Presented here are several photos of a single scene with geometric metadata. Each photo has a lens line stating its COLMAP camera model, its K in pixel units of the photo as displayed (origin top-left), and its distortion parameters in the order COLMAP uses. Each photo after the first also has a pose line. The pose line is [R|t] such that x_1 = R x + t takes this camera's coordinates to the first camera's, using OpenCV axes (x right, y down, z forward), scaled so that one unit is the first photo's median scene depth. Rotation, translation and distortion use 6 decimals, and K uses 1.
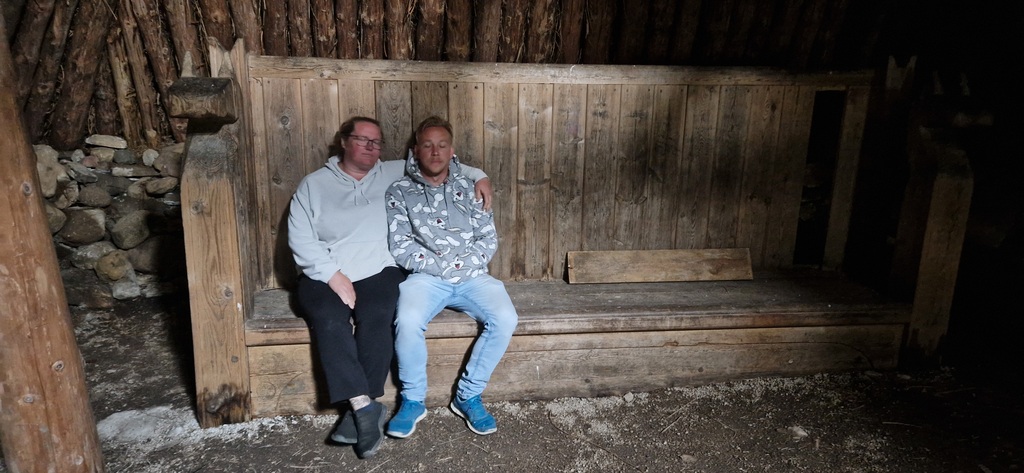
lens RADIAL K [[697.5, 0, 512.0], [0, 697.5, 236.5], [0, 0, 1]] dist [0.125585, -0.101727]
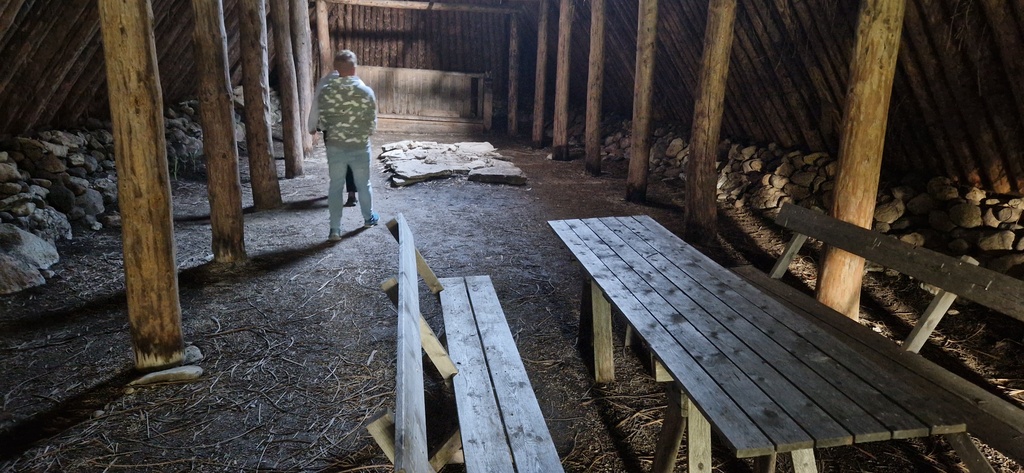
lens RADIAL K [[697.5, 0, 512.0], [0, 697.5, 236.5], [0, 0, 1]] dist [0.125585, -0.101727]
pose [[0.999545, 0.030068, -0.002445, 0.744618], [-0.030098, 0.999460, -0.013182, 0.920609], [0.002048, 0.013249, 0.999910, -3.700091]]
